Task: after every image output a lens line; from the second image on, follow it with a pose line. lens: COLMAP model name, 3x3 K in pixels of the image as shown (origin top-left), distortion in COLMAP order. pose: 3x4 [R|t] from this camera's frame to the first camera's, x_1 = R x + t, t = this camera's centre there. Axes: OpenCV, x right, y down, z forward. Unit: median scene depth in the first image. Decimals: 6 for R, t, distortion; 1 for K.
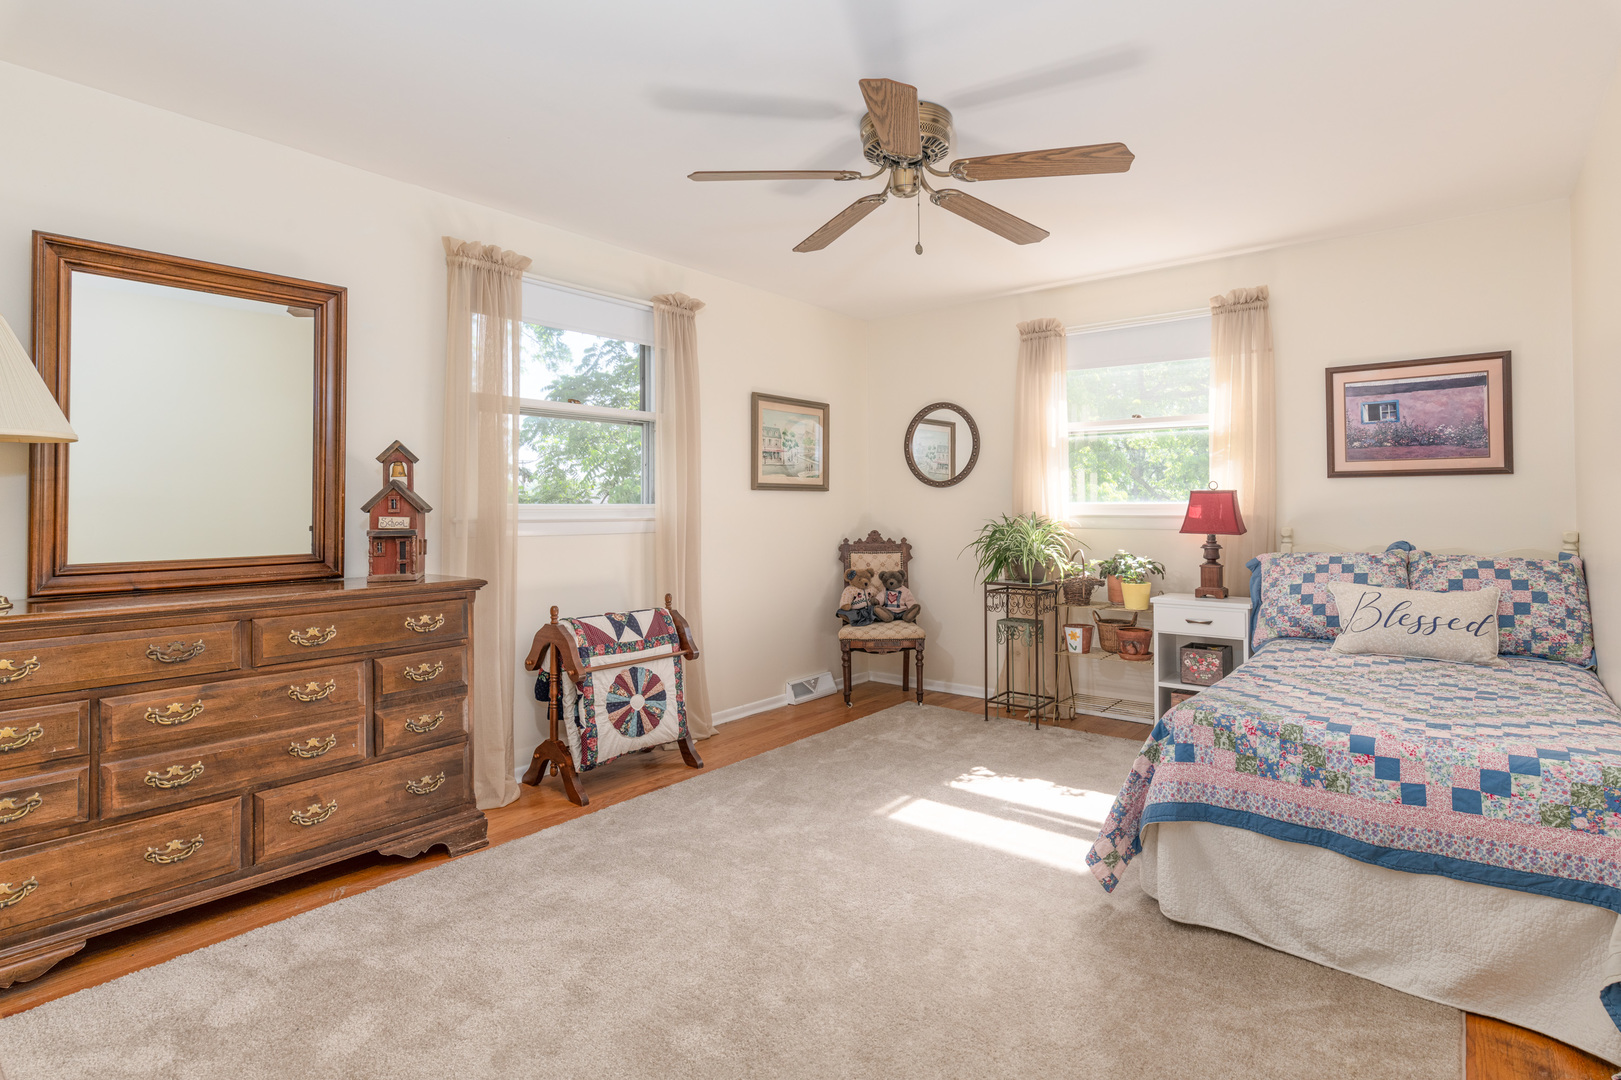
lens RADIAL K [[833.7, 0, 808.8], [0, 833.7, 491.3], [0, 0, 1]] dist [-0.000857, -0.000823]
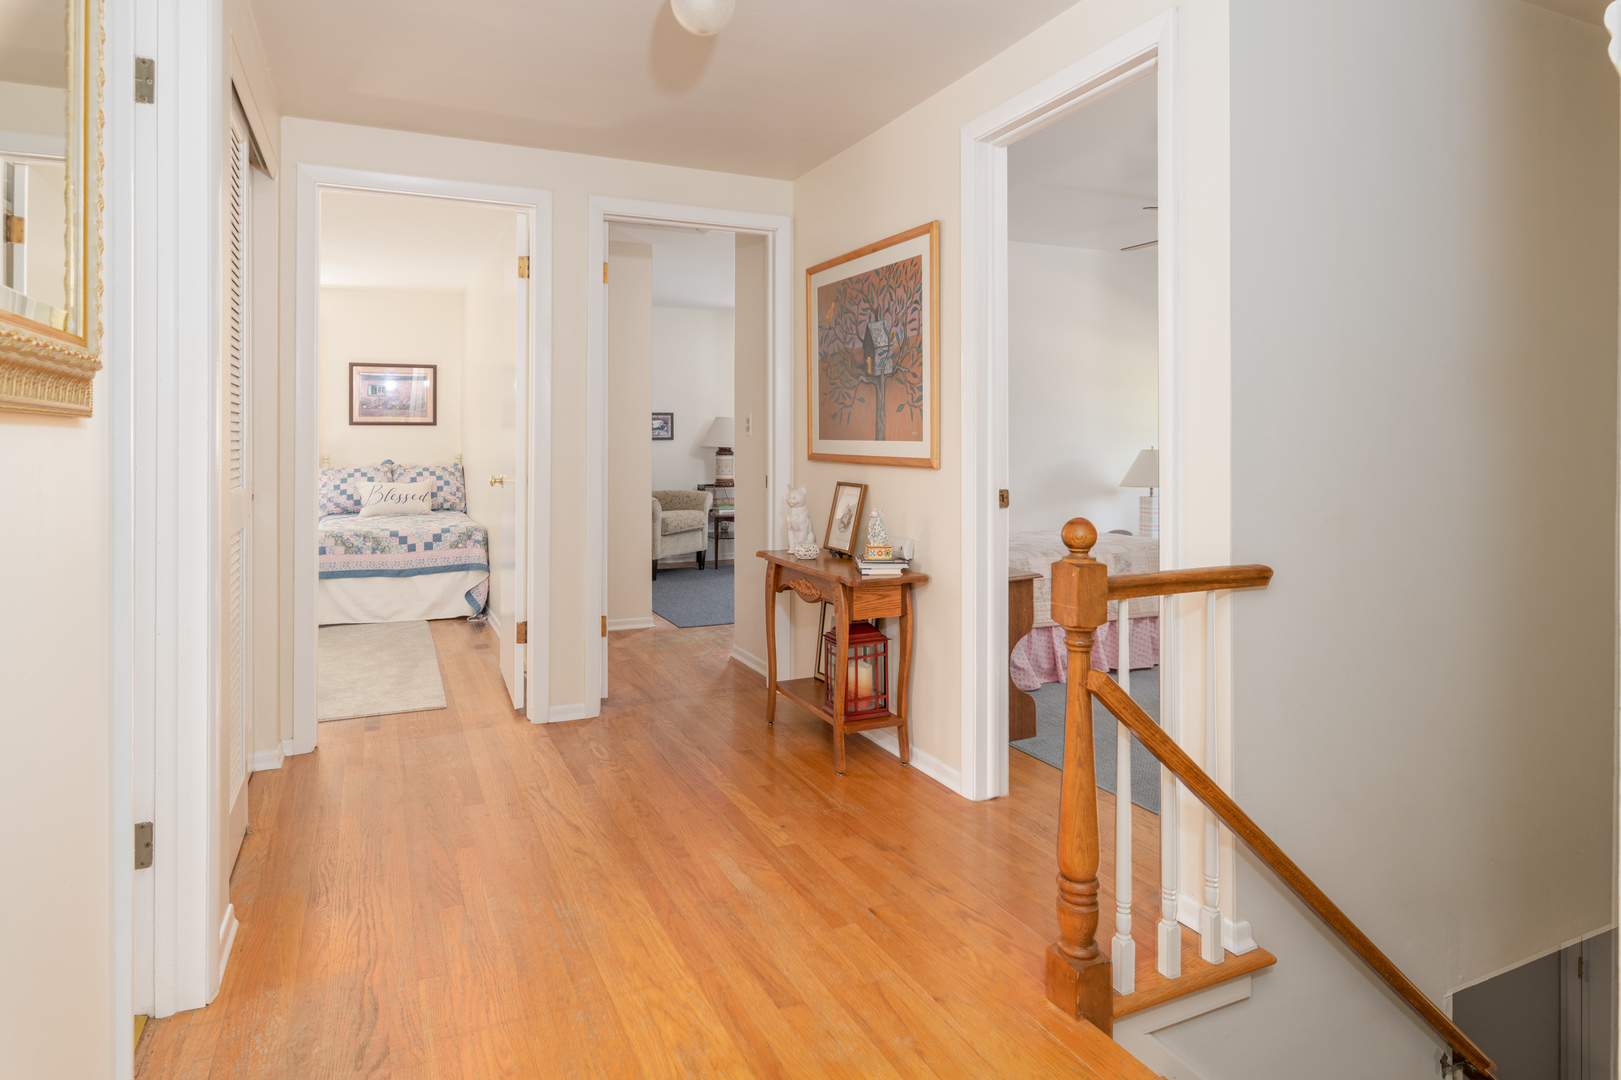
lens RADIAL K [[919.4, 0, 811.4], [0, 919.4, 437.3], [0, 0, 1]] dist [-0.000217, -0.000081]
pose [[0.444528, 0.004916, 0.895752, -0.840123], [-0.016372, 0.999862, 0.002637, -0.014210], [-0.895616, -0.015838, 0.444547, -0.907563]]
